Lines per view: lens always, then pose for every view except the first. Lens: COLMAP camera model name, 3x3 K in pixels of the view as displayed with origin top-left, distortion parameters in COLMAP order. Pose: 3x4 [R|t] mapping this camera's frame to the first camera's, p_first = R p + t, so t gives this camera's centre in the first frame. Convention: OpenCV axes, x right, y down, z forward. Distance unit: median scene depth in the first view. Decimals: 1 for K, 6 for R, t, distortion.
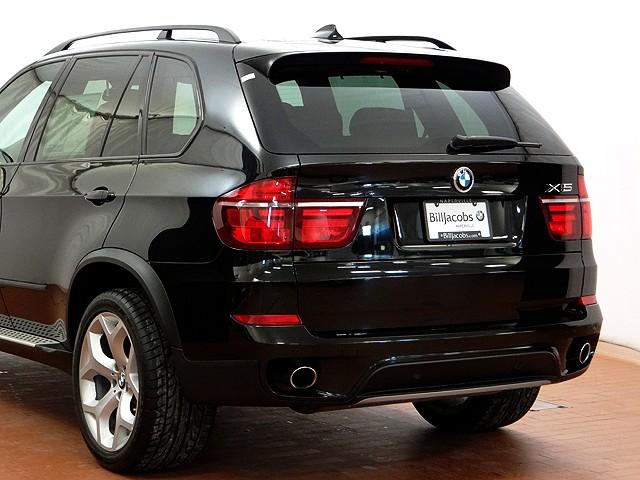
lens RADIAL K [[1530.9, 0, 320.0], [0, 1530.9, 240.0], [0, 0, 1]] dist [-0.051291, -0.061677]
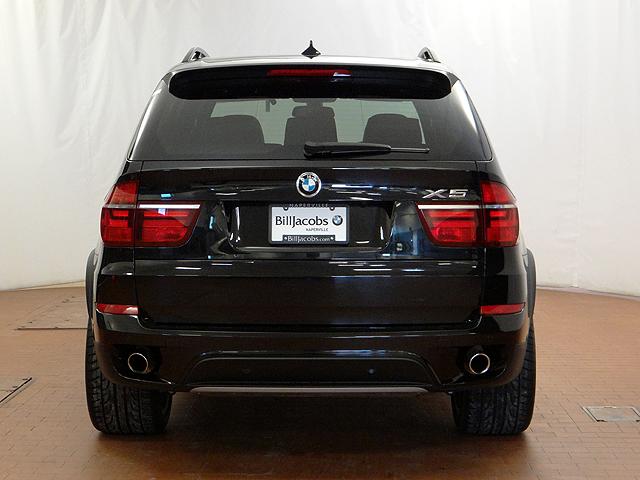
lens RADIAL K [[1226.1, 0, 320.0], [0, 1226.1, 240.0], [0, 0, 1]] dist [-0.022503, -0.092106]
pose [[0.874354, 0.030991, -0.484298, 0.495806], [-0.026792, 0.999519, 0.015591, -0.015106], [0.484548, -0.000657, 0.874764, 0.275387]]
